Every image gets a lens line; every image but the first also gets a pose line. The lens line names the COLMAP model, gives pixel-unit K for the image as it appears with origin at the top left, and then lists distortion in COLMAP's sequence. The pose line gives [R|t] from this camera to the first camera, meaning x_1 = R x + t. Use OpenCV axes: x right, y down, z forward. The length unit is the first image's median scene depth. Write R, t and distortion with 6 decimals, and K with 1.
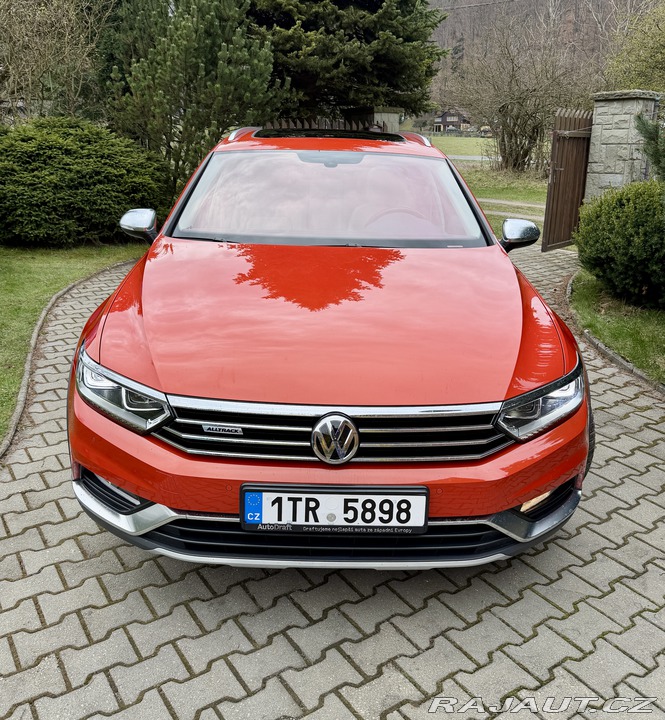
lens RADIAL K [[673.6, 0, 327.5], [0, 673.6, 359.3], [0, 0, 1]] dist [0.009802, 0.000000]
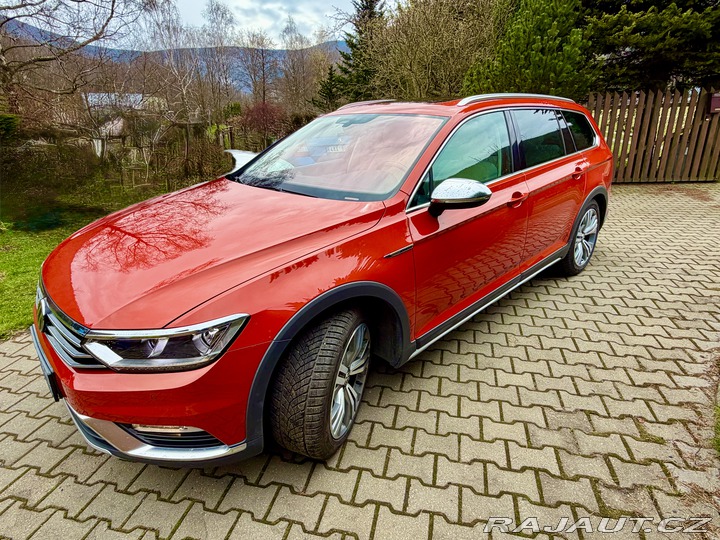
lens RADIAL K [[399.8, 0, 359.8], [0, 399.8, 270.8], [0, 0, 1]] dist [0.007687, 0.001901]
pose [[0.664306, 0.239390, -0.708089, 0.249873], [-0.192062, 0.970187, 0.147813, -0.064039], [0.722364, 0.037804, 0.690479, 0.190156]]
